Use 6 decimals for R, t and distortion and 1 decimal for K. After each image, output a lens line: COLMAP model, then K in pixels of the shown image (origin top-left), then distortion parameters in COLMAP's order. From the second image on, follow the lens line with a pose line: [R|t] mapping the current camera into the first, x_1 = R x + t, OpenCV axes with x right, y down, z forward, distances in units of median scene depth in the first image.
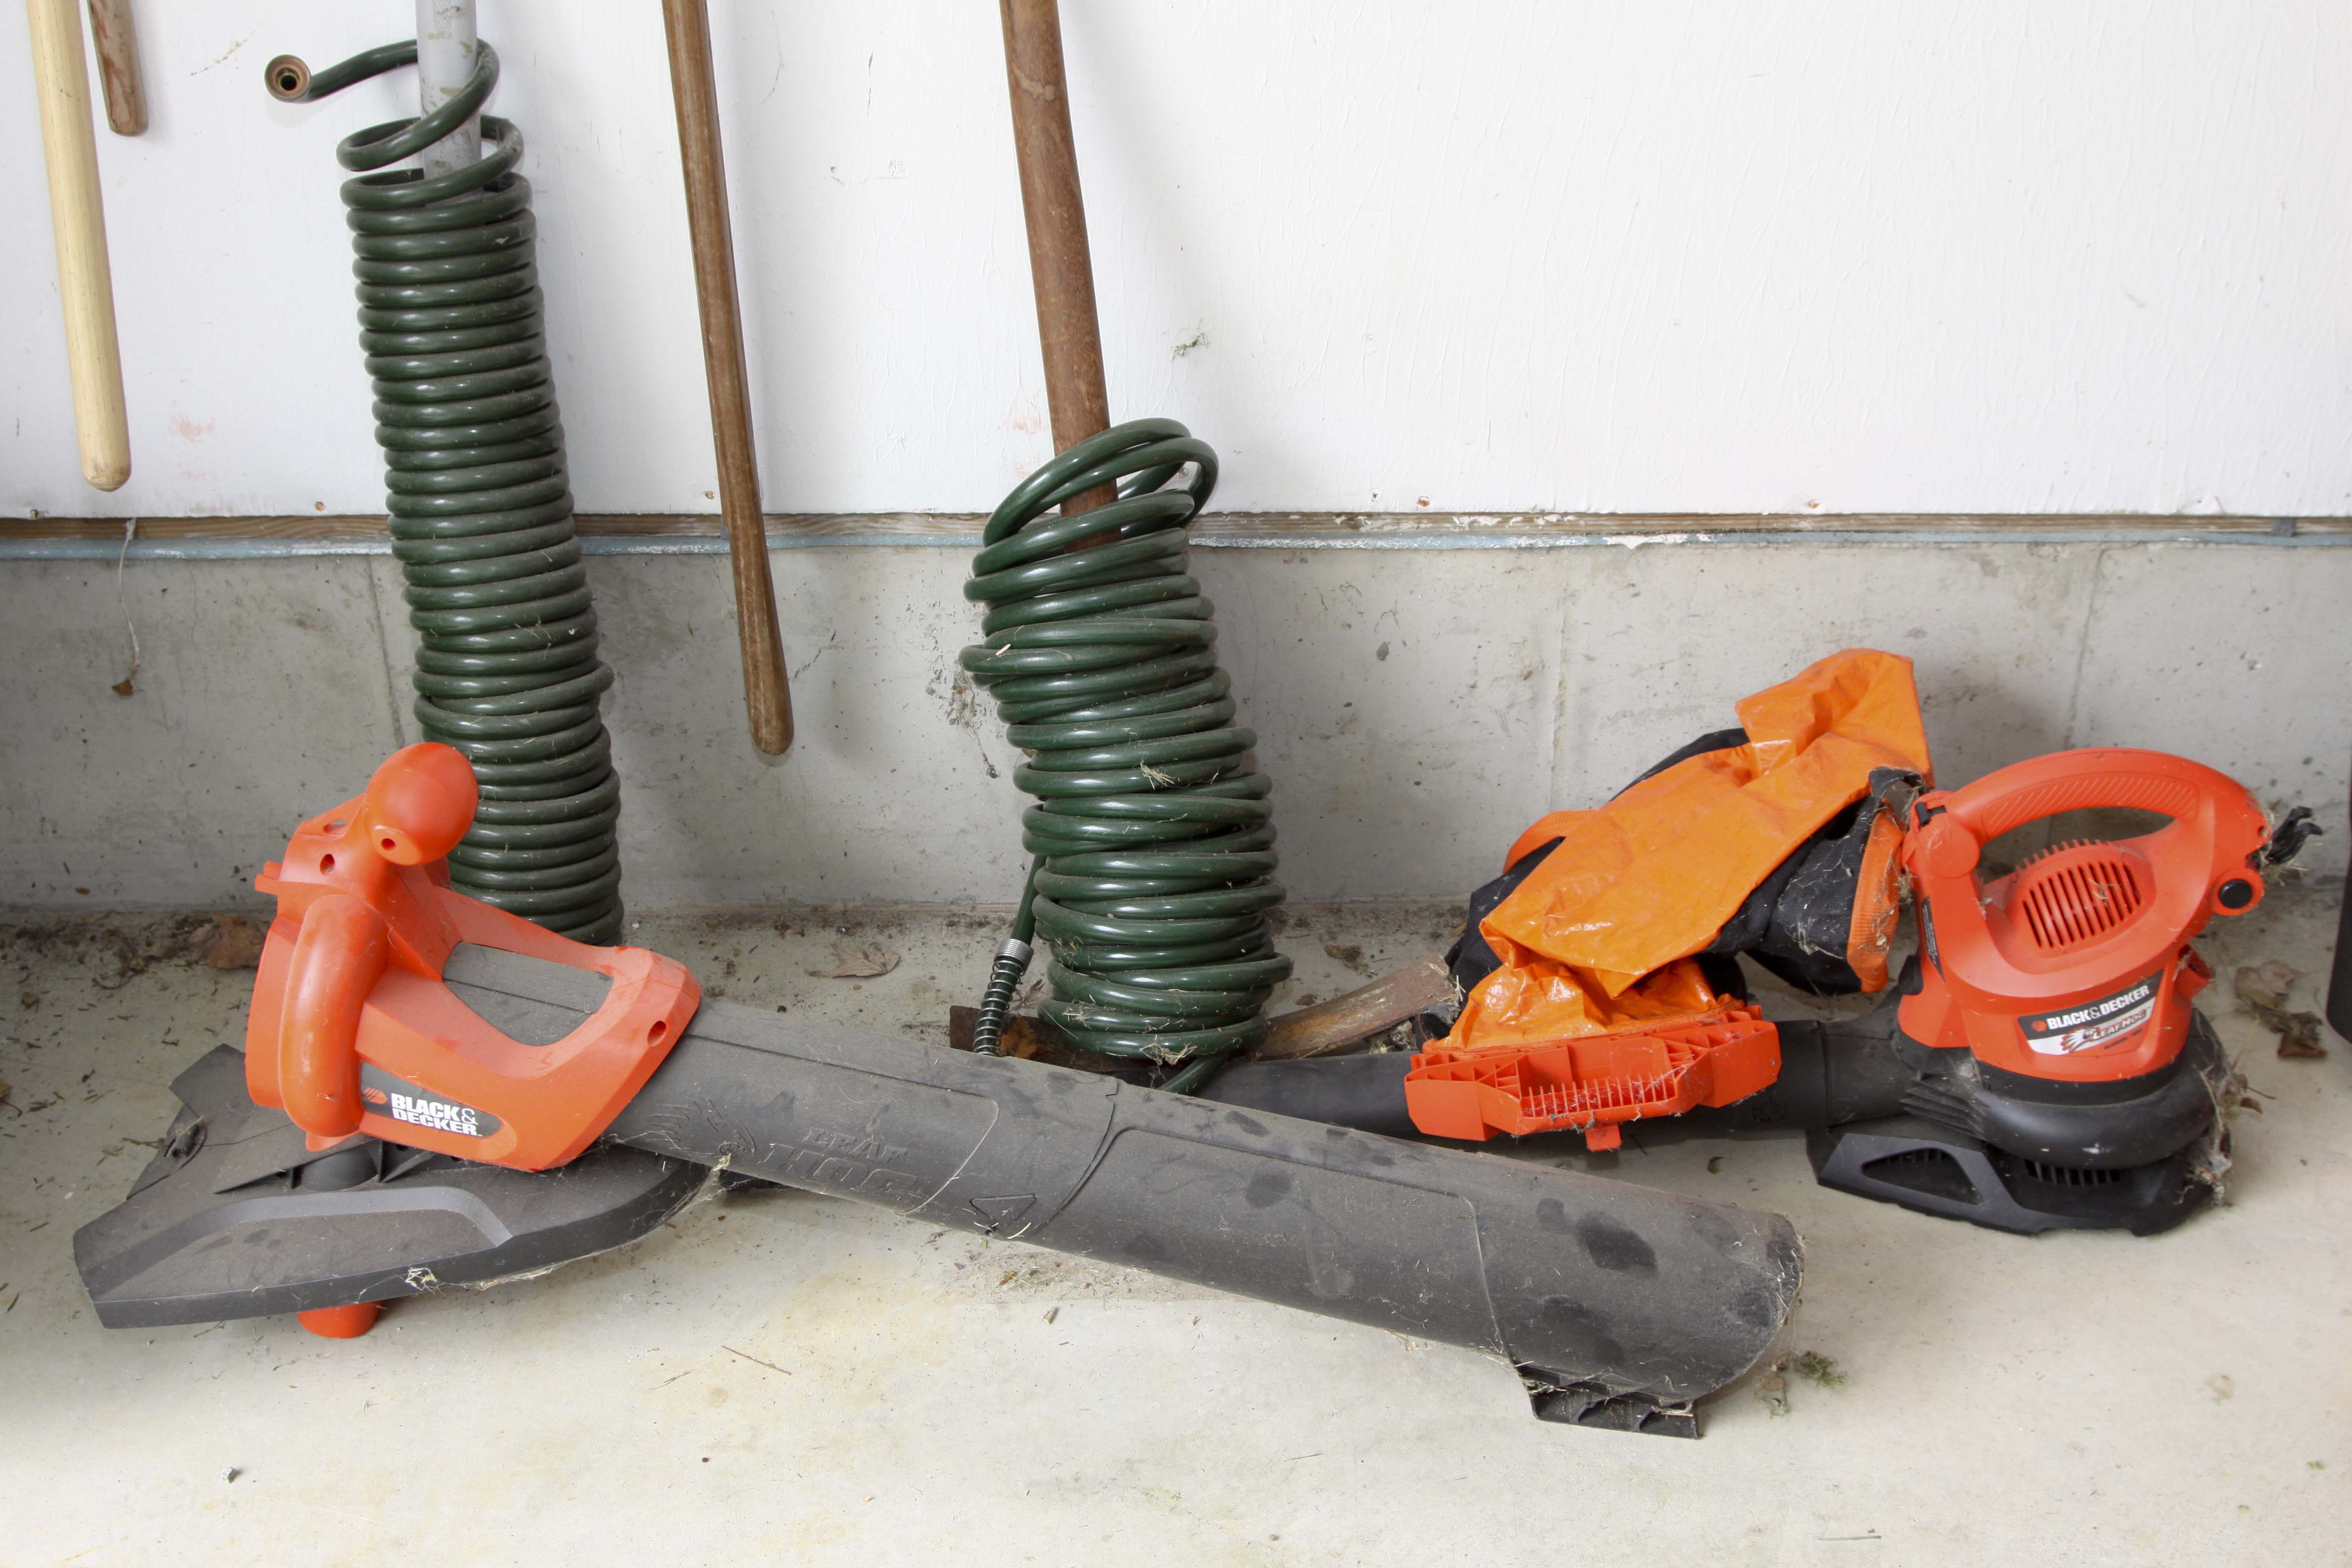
lens RADIAL K [[2835.6, 0, 1208.1], [0, 2835.6, 788.7], [0, 0, 1]] dist [-0.101259, 0.084641]
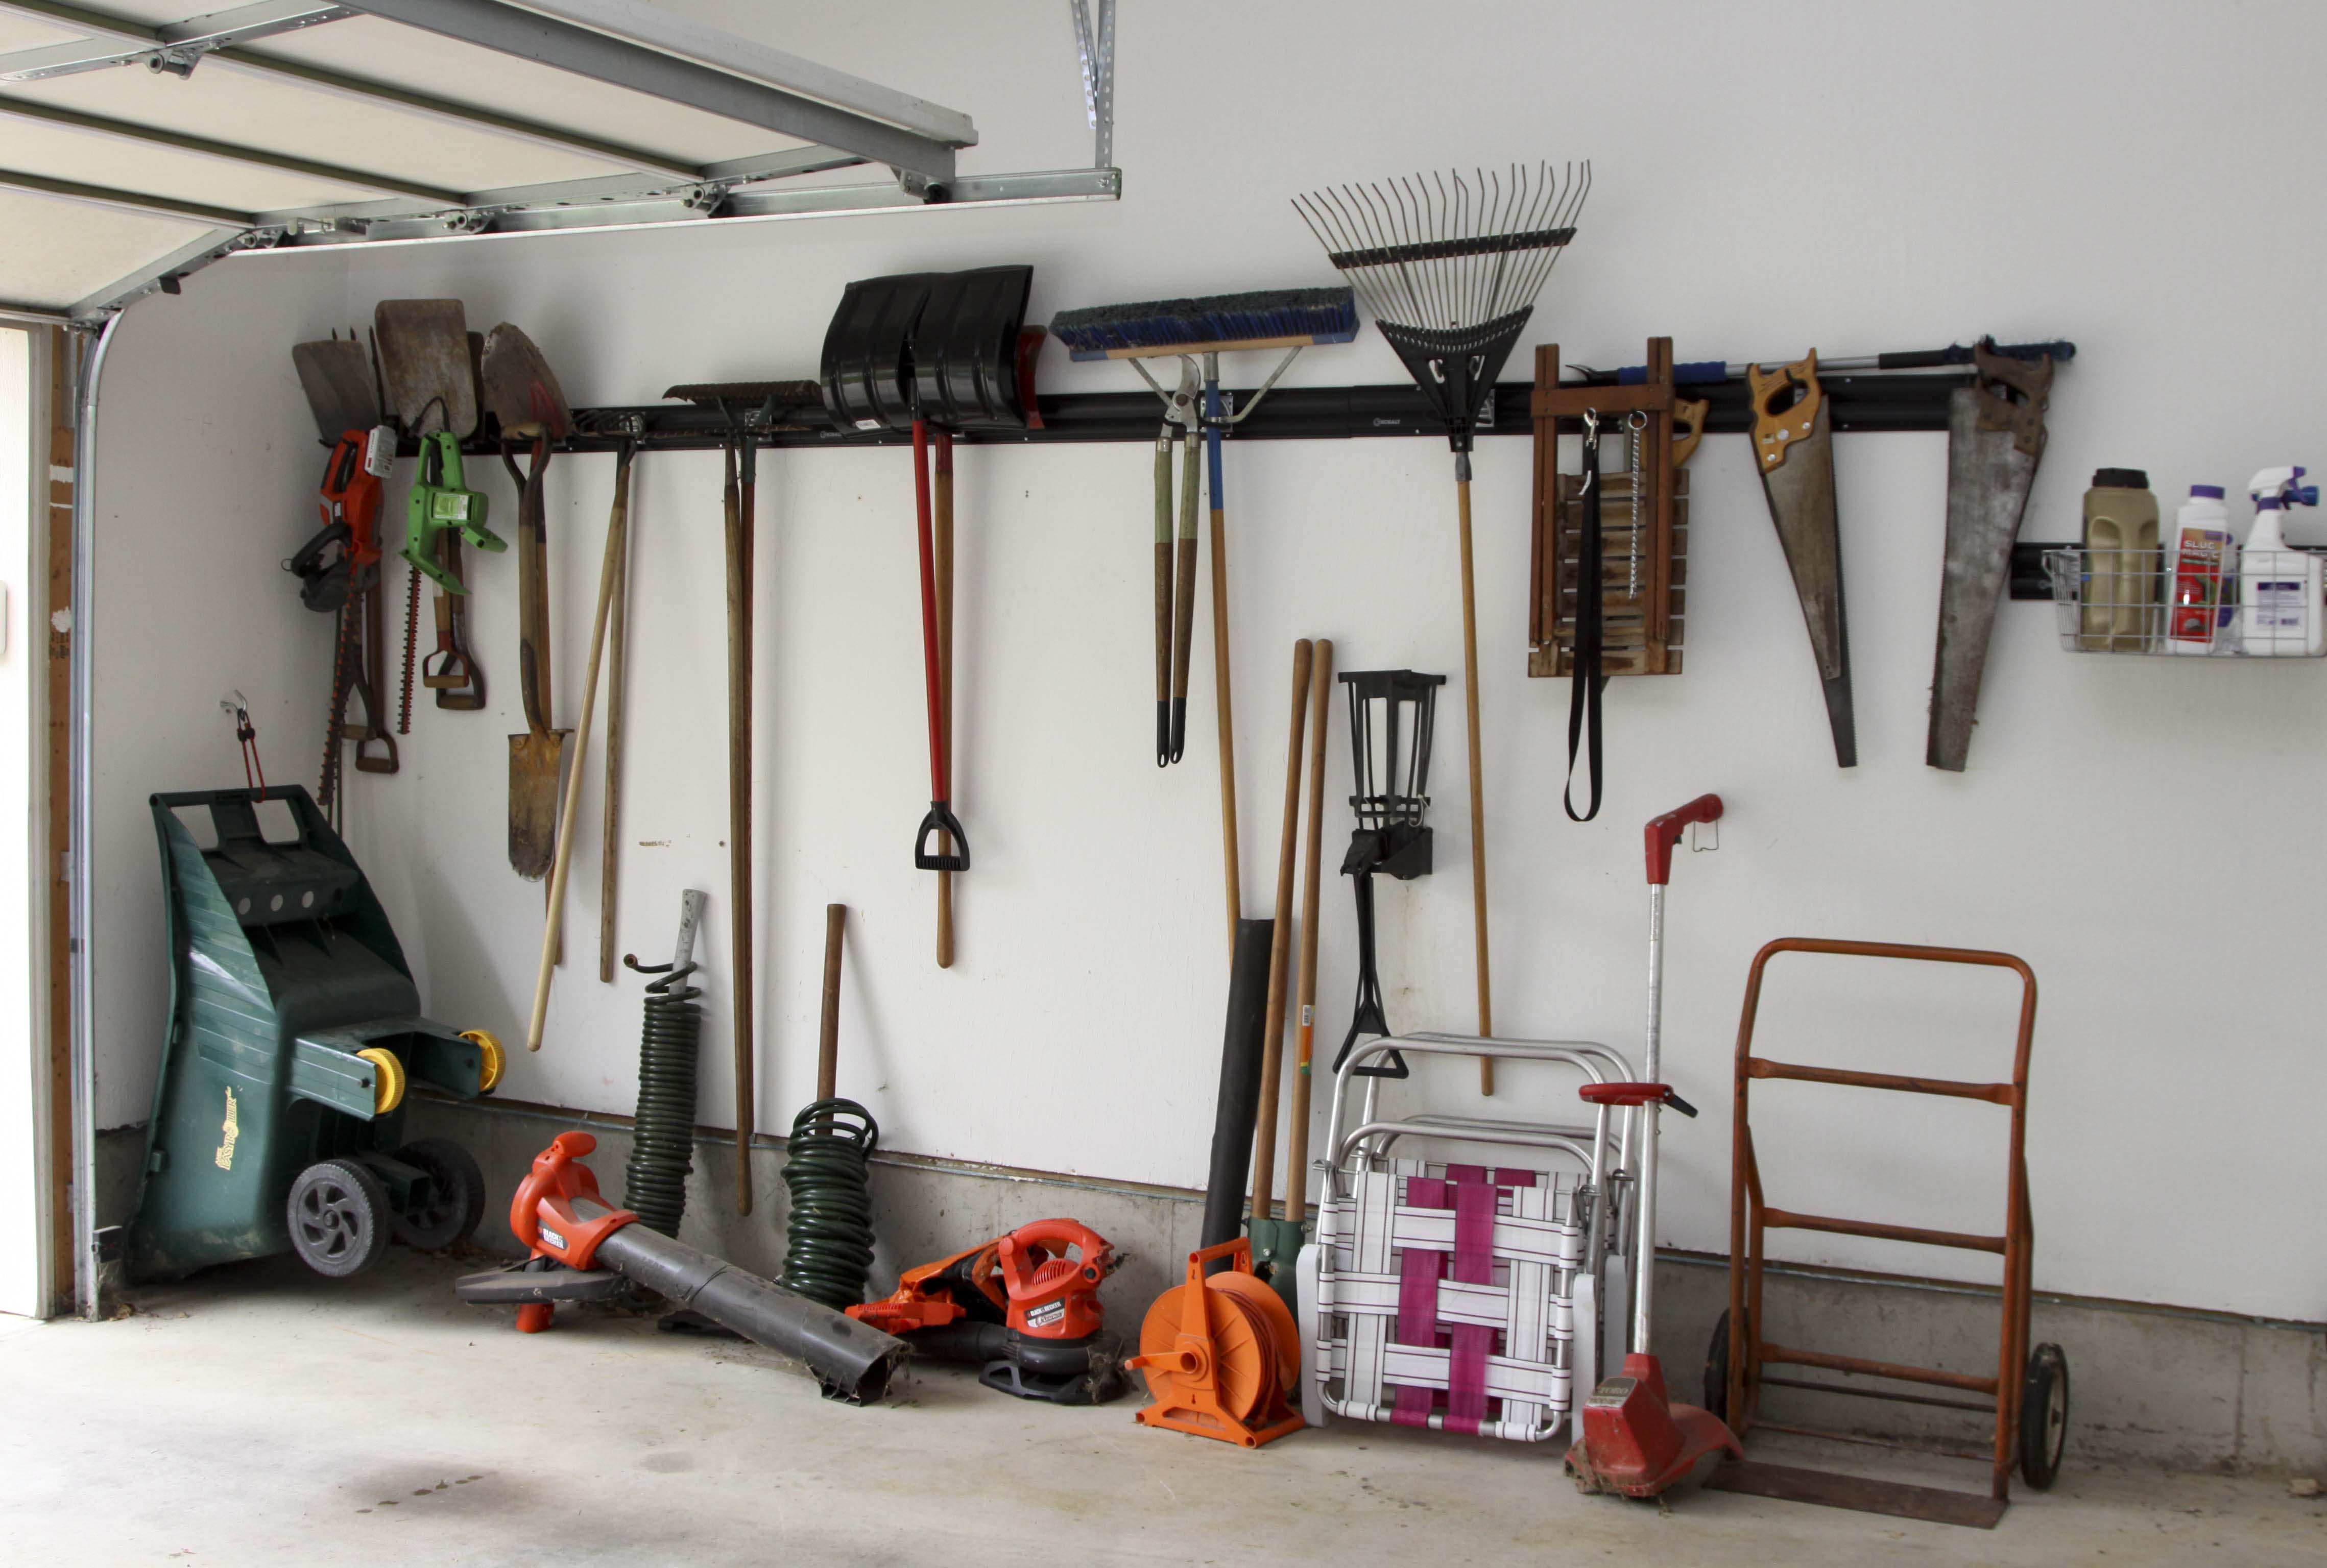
lens RADIAL K [[2627.2, 0, 1259.8], [0, 2627.2, 776.7], [0, 0, 1]] dist [-0.127642, 0.029763]
pose [[0.914699, 0.051975, -0.400780, 1.499599], [-0.237562, 0.871419, -0.429178, 0.671019], [0.326941, 0.487778, 0.809433, -1.311675]]
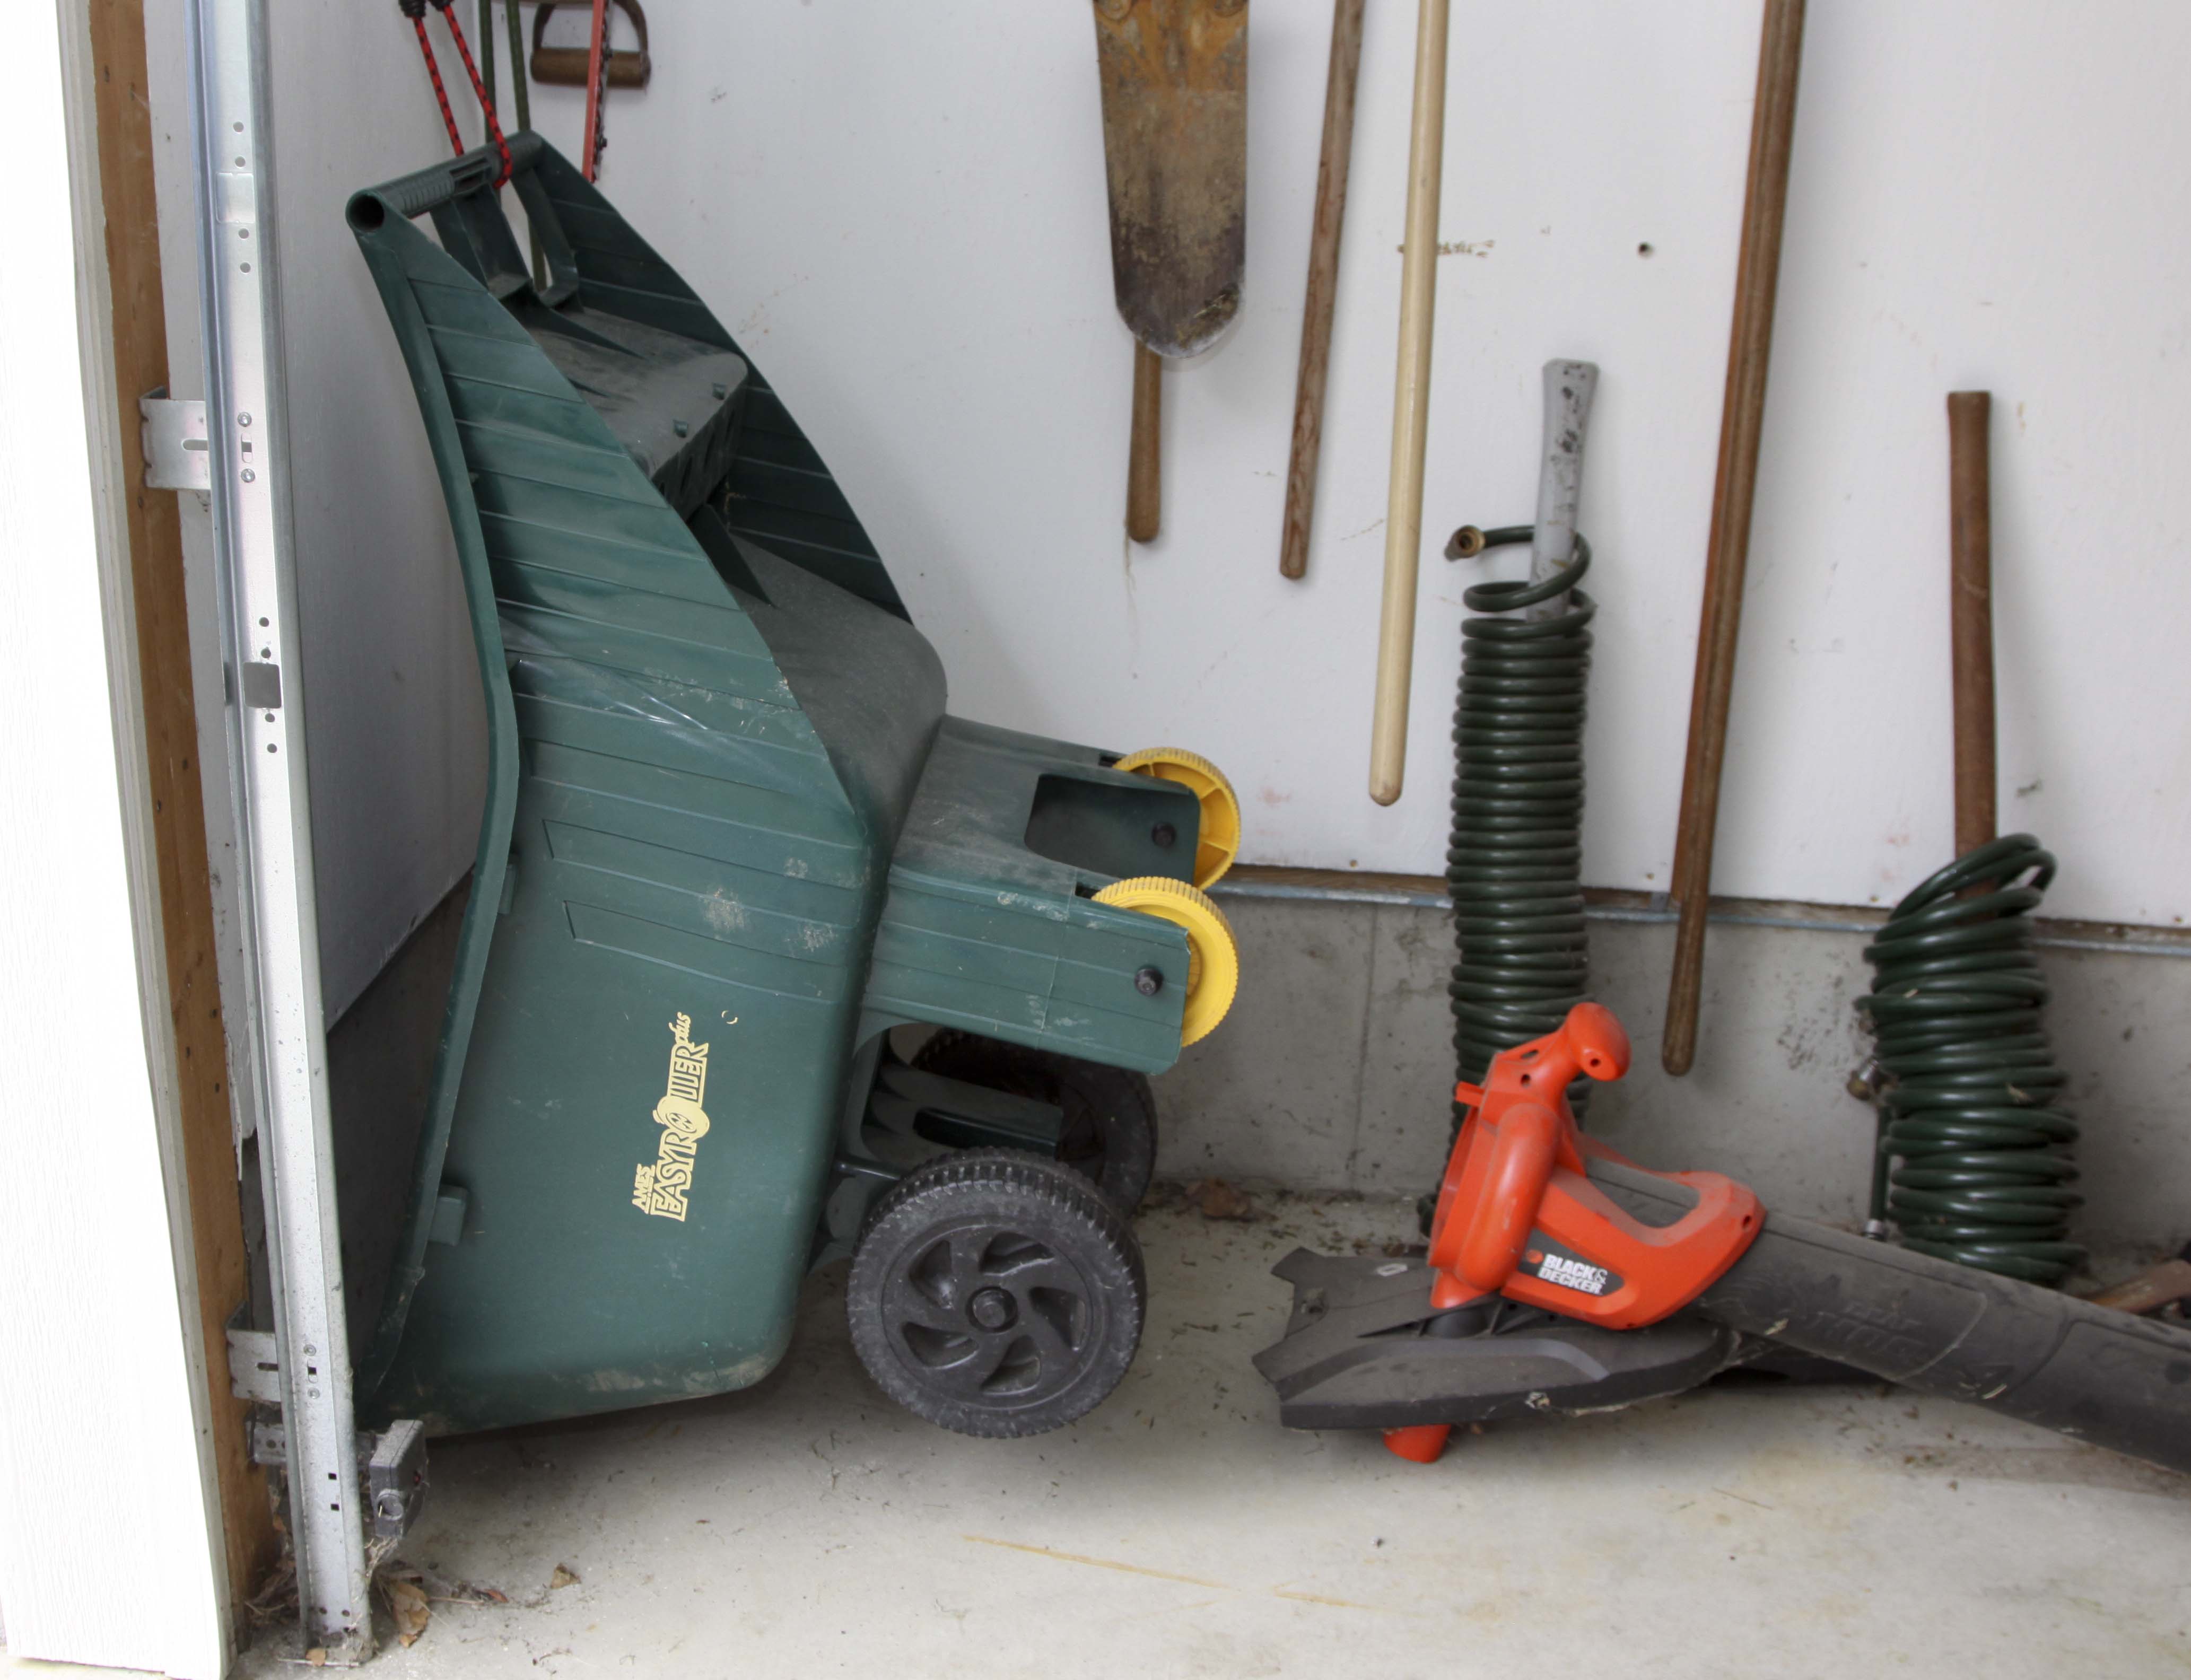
lens RADIAL K [[2707.9, 0, 978.8], [0, 2707.9, 840.5], [0, 0, 1]] dist [-0.132794, 0.062502]
pose [[0.992968, 0.068081, -0.096844, -0.397112], [-0.085893, 0.977306, -0.193636, 0.165167], [0.081464, 0.200593, 0.976282, -0.297848]]
